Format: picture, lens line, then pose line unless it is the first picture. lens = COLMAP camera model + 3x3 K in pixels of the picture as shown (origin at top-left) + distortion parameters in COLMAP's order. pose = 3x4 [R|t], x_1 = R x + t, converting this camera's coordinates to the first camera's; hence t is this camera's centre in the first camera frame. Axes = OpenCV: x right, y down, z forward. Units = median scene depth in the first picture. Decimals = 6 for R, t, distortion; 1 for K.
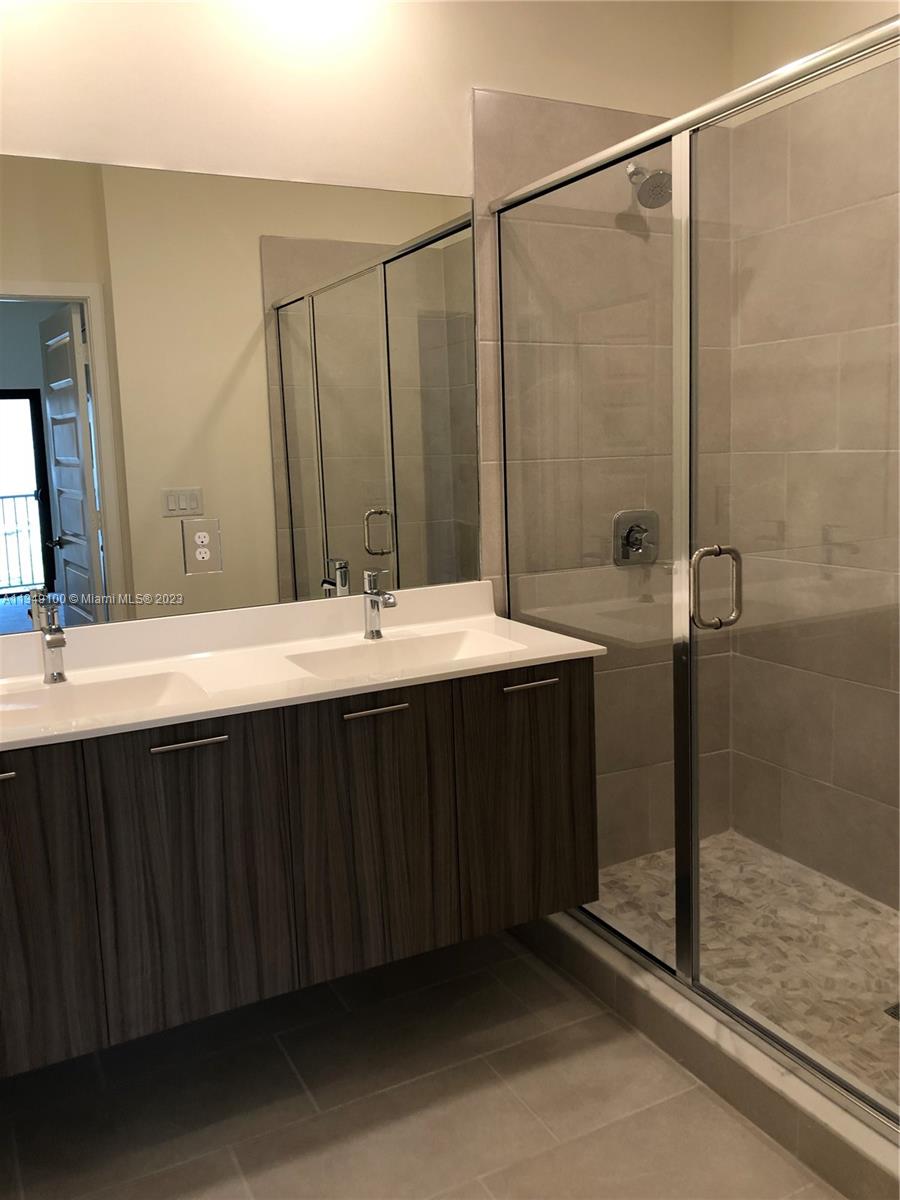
lens RADIAL K [[996.3, 0, 450.0], [0, 996.3, 600.0], [0, 0, 1]] dist [0.001662, -0.019963]
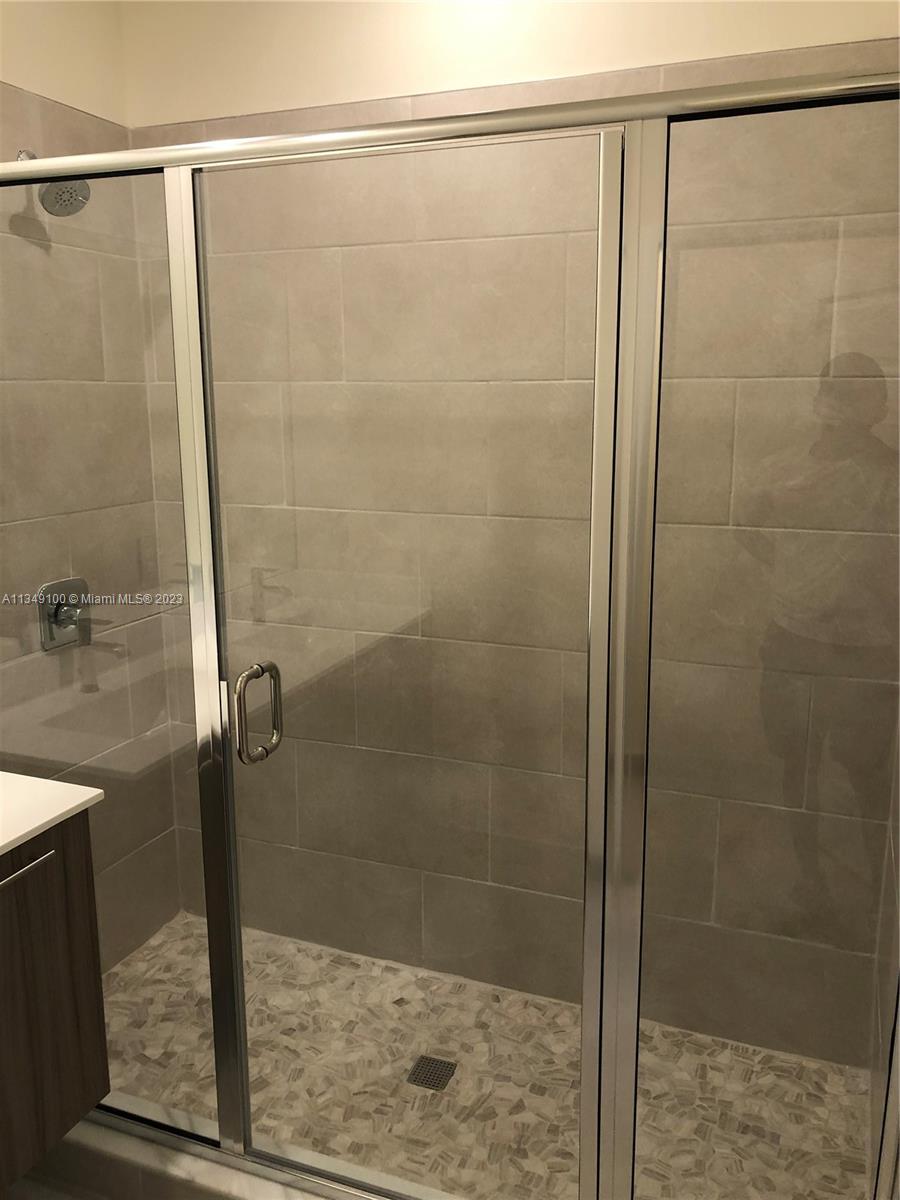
lens RADIAL K [[1002.9, 0, 446.1], [0, 1002.9, 584.7], [0, 0, 1]] dist [-0.002538, 0.013635]
pose [[0.753185, -0.098416, 0.650406, -0.124826], [0.078497, 0.995127, 0.059676, -0.124769], [-0.653109, 0.006107, 0.757239, 0.187361]]
